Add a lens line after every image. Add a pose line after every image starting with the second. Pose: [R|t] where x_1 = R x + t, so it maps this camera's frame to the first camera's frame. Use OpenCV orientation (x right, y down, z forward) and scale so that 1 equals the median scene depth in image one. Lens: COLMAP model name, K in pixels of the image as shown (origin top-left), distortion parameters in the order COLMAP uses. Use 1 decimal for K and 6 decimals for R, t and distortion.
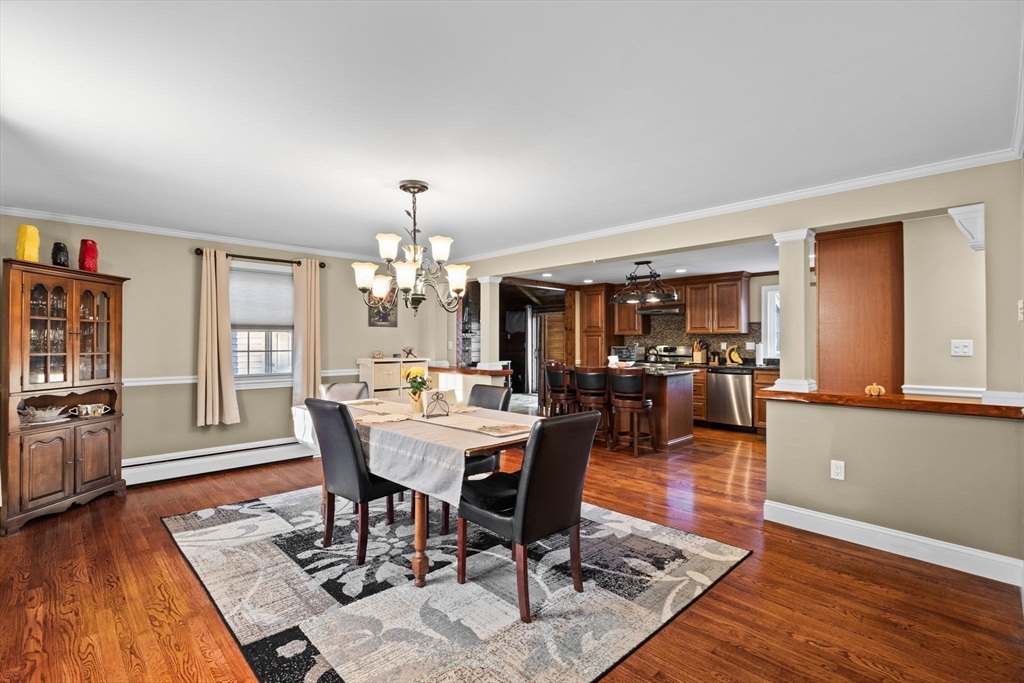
lens RADIAL K [[455.0, 0, 512.0], [0, 455.0, 341.5], [0, 0, 1]] dist [-0.014585, 0.000054]
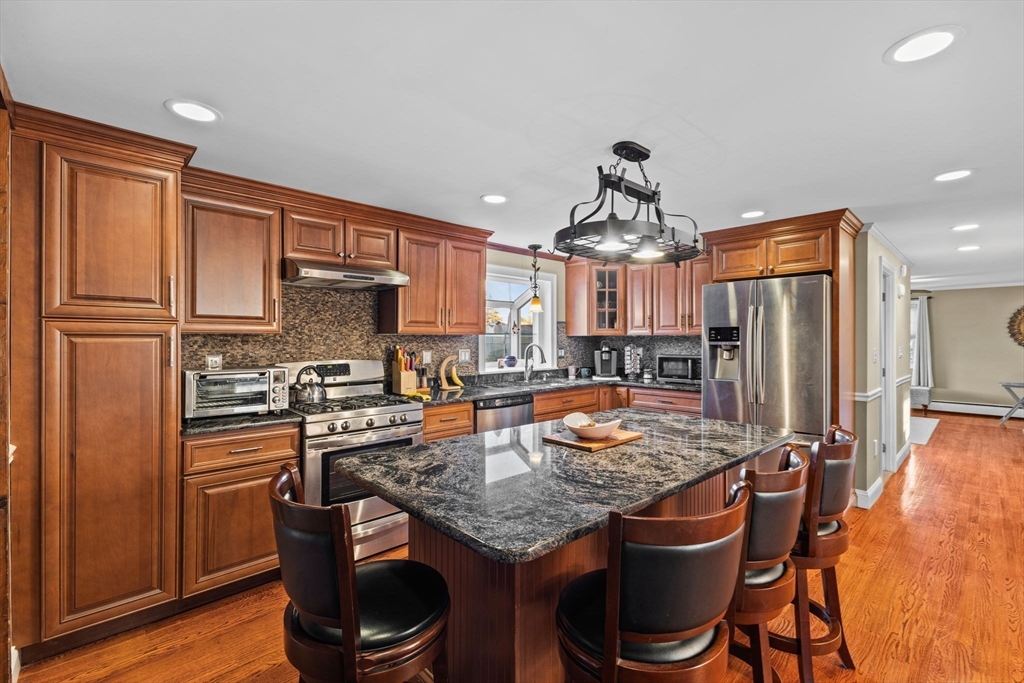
lens RADIAL K [[446.3, 0, 512.0], [0, 446.3, 341.5], [0, 0, 1]] dist [0.008893, 0.000334]
pose [[0.013031, -0.000945, 0.999915, -0.183477], [0.001612, 0.999998, 0.000924, -0.024581], [-0.999914, 0.001600, 0.013032, 2.258433]]
